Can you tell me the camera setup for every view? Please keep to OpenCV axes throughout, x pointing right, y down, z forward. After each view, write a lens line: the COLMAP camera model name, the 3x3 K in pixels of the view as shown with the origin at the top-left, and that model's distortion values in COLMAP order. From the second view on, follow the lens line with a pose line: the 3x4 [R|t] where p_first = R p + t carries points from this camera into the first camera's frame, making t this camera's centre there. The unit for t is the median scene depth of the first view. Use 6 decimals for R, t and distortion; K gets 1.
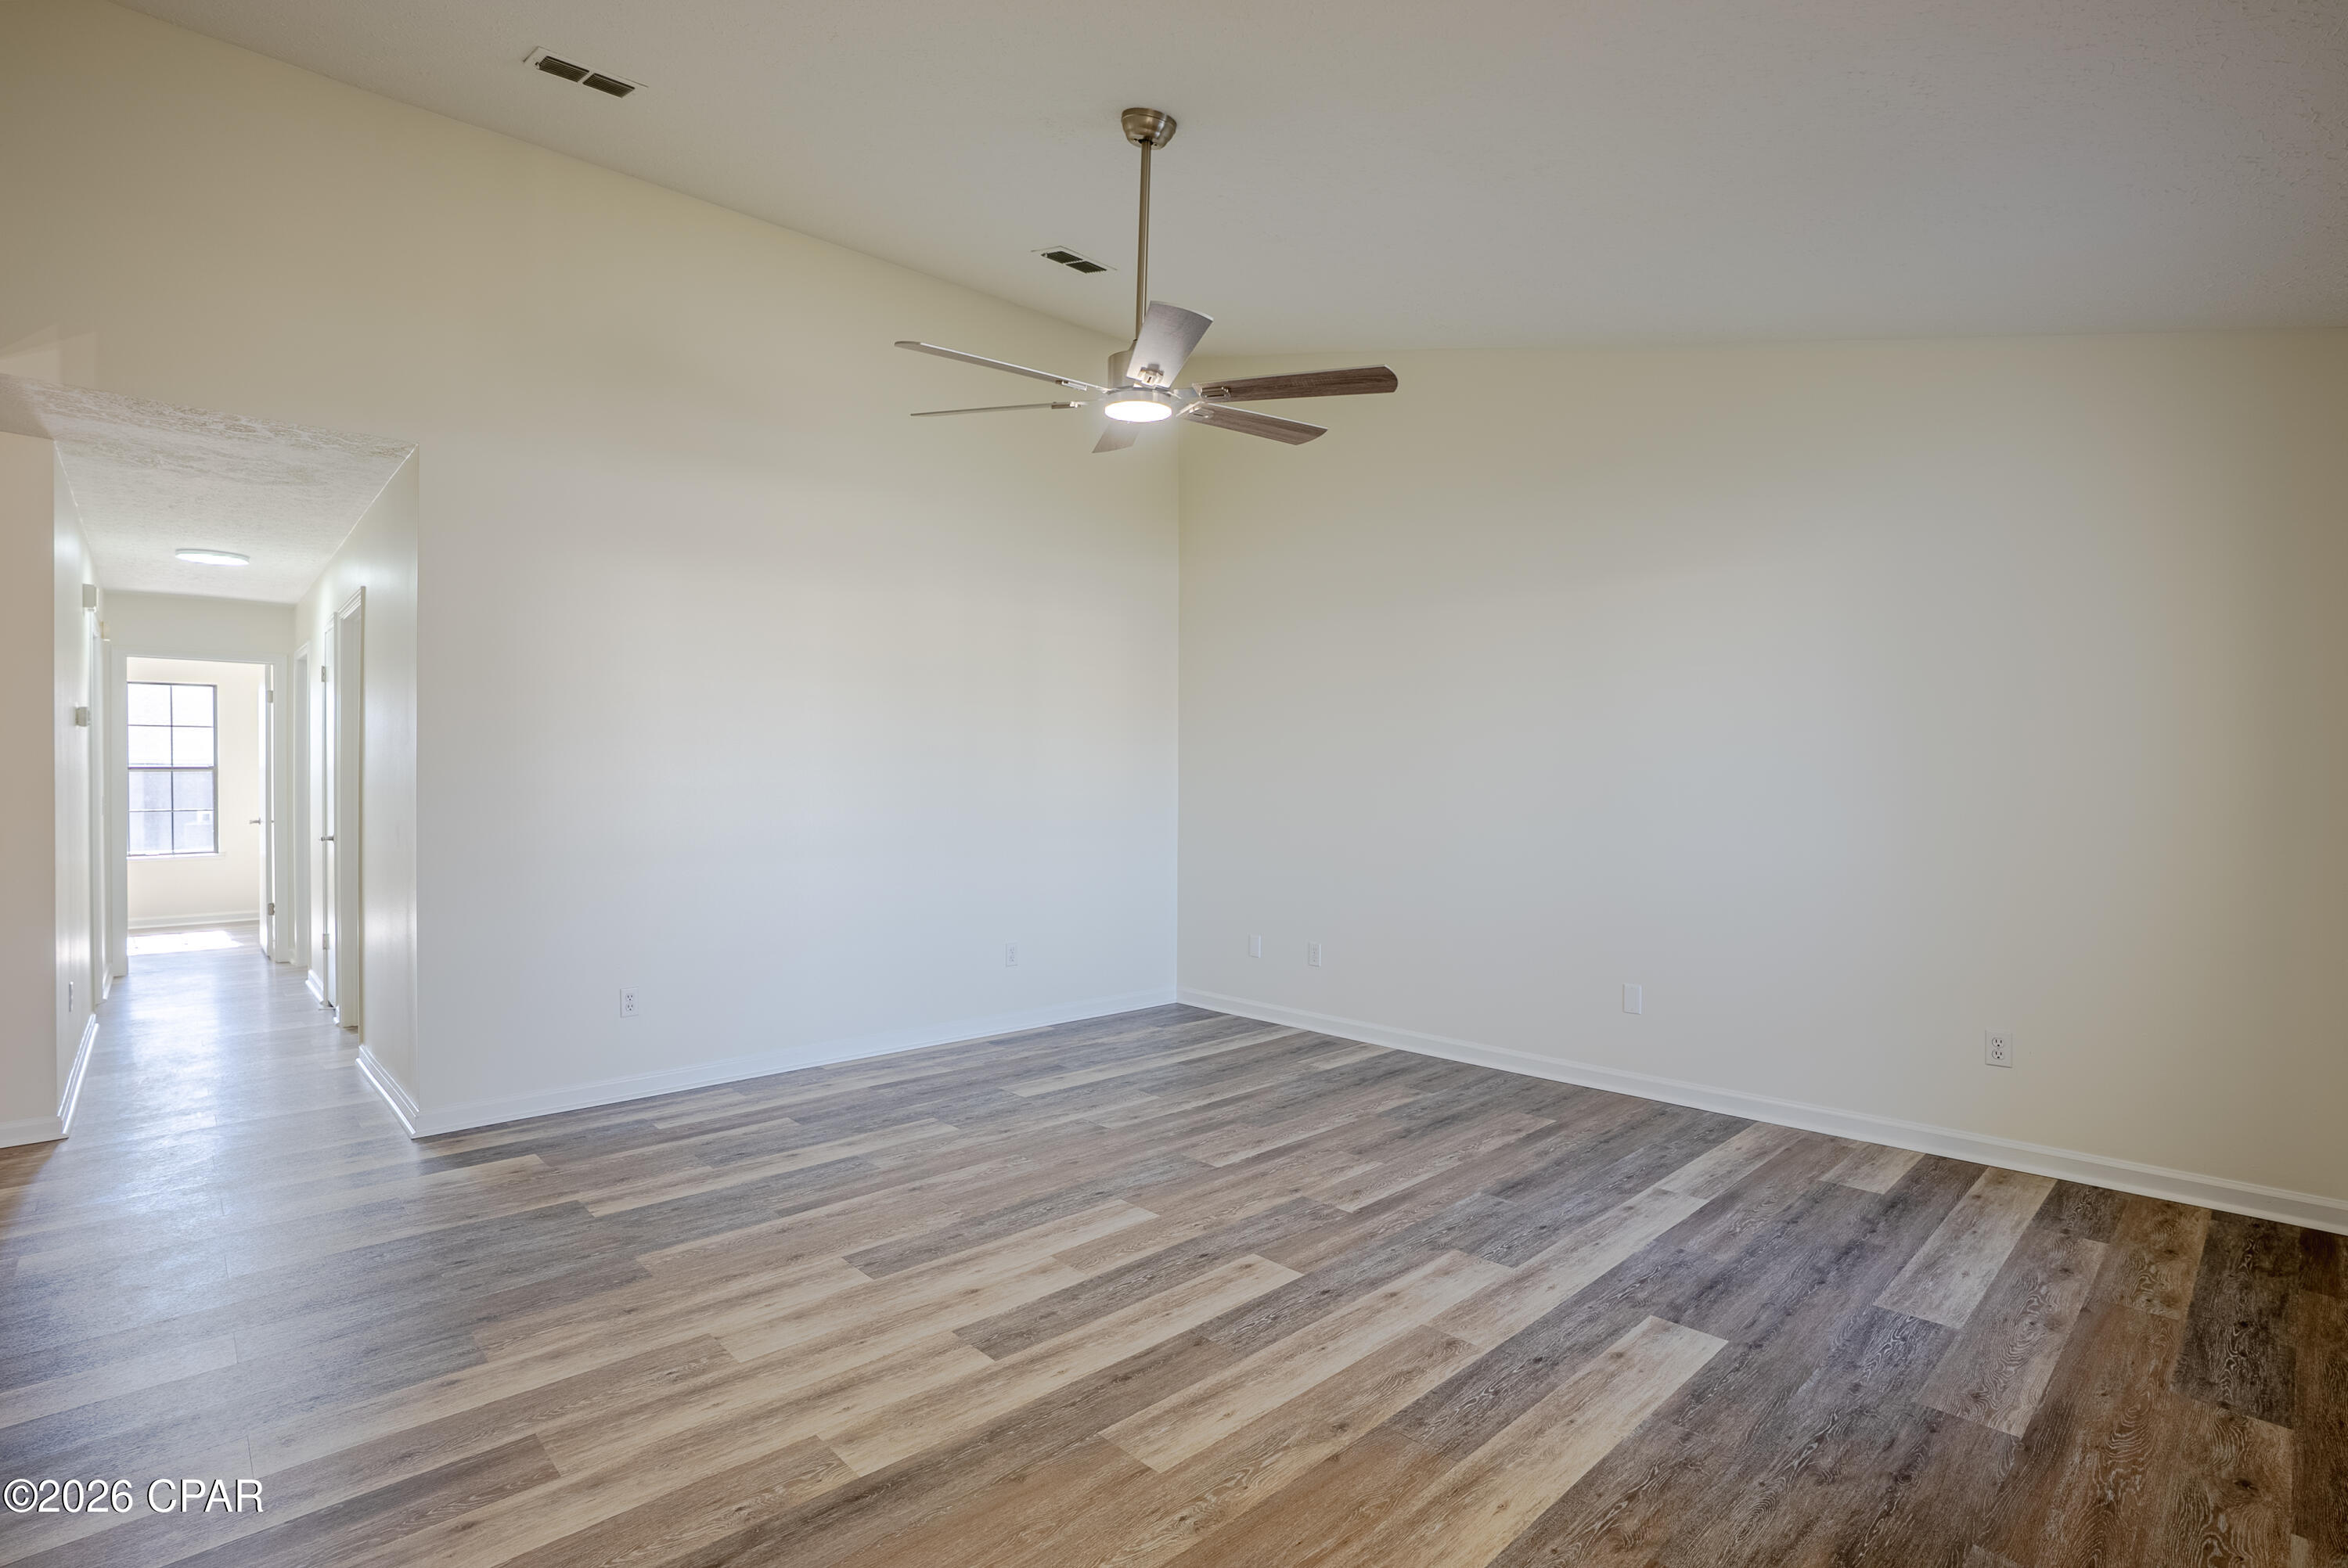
lens RADIAL K [[1112.7, 0, 1179.9], [0, 1112.7, 779.6], [0, 0, 1]] dist [-0.074328, 0.032133]
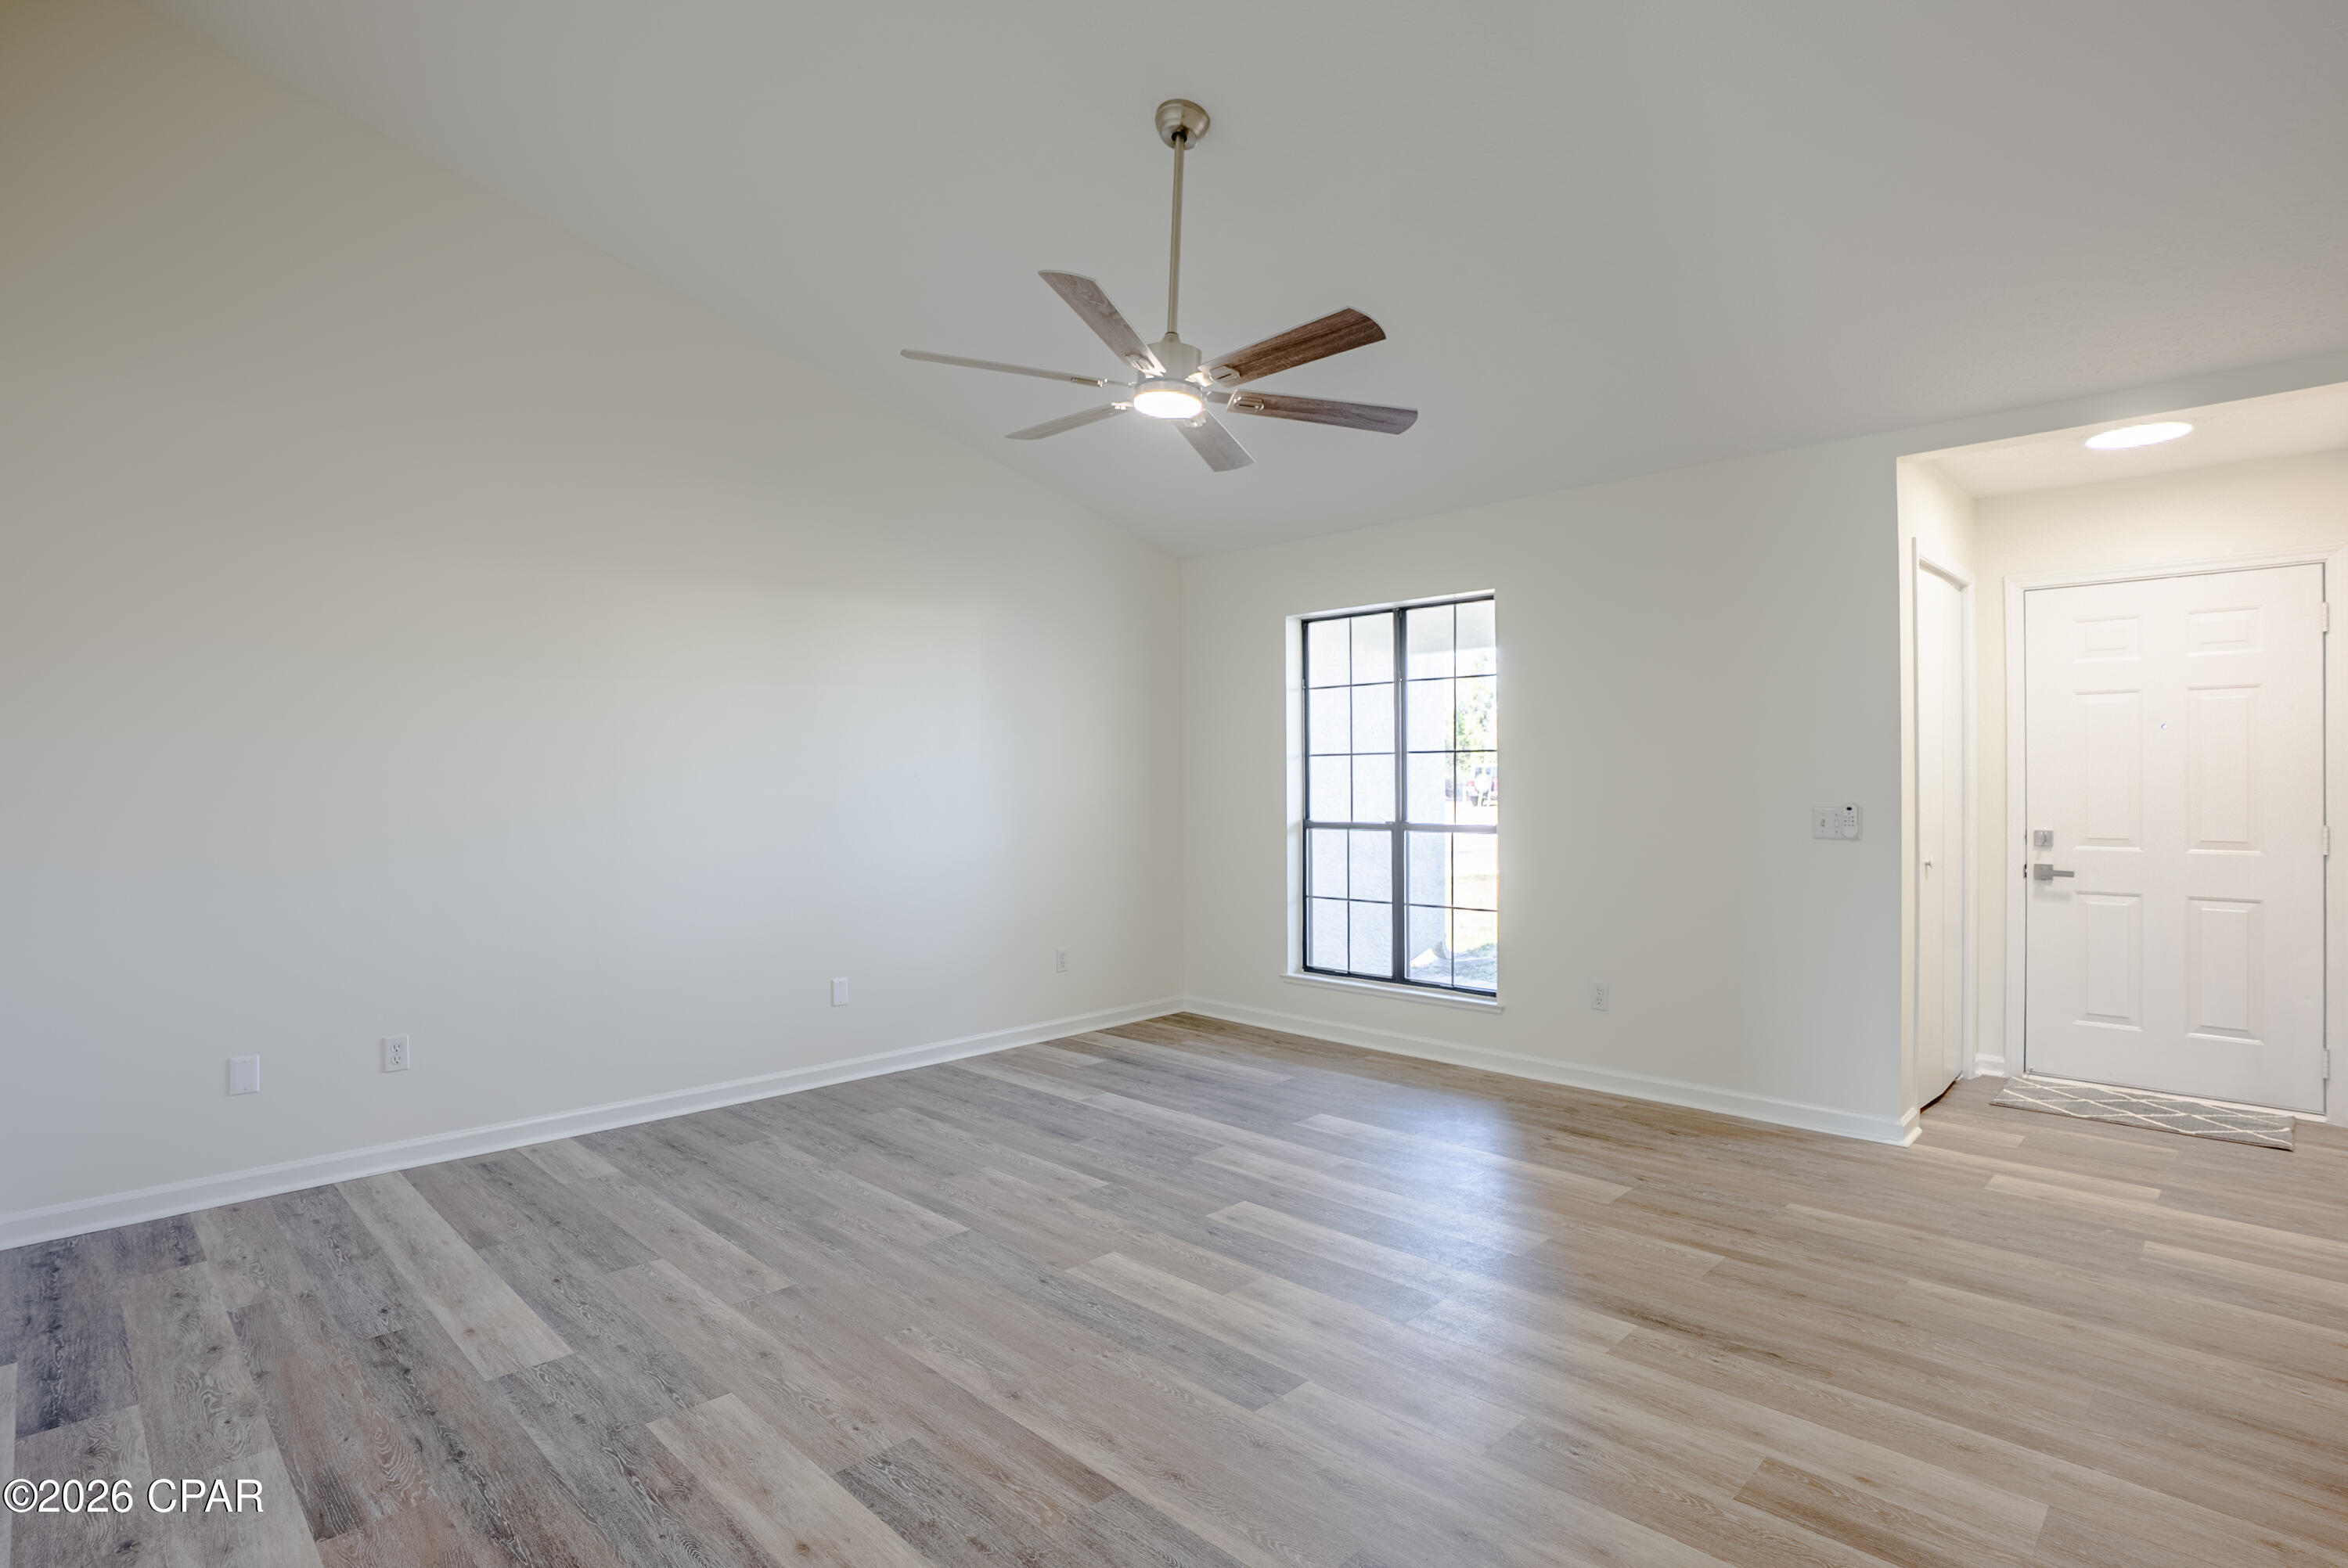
lens RADIAL K [[1172.2, 0, 1180.0], [0, 1172.2, 754.1], [0, 0, 1]] dist [-0.067860, 0.032830]
pose [[-0.034971, 0.024077, 0.999098, -1.110327], [0.003354, 0.999707, -0.023974, -0.006356], [-0.999383, 0.002513, -0.035042, 1.061633]]
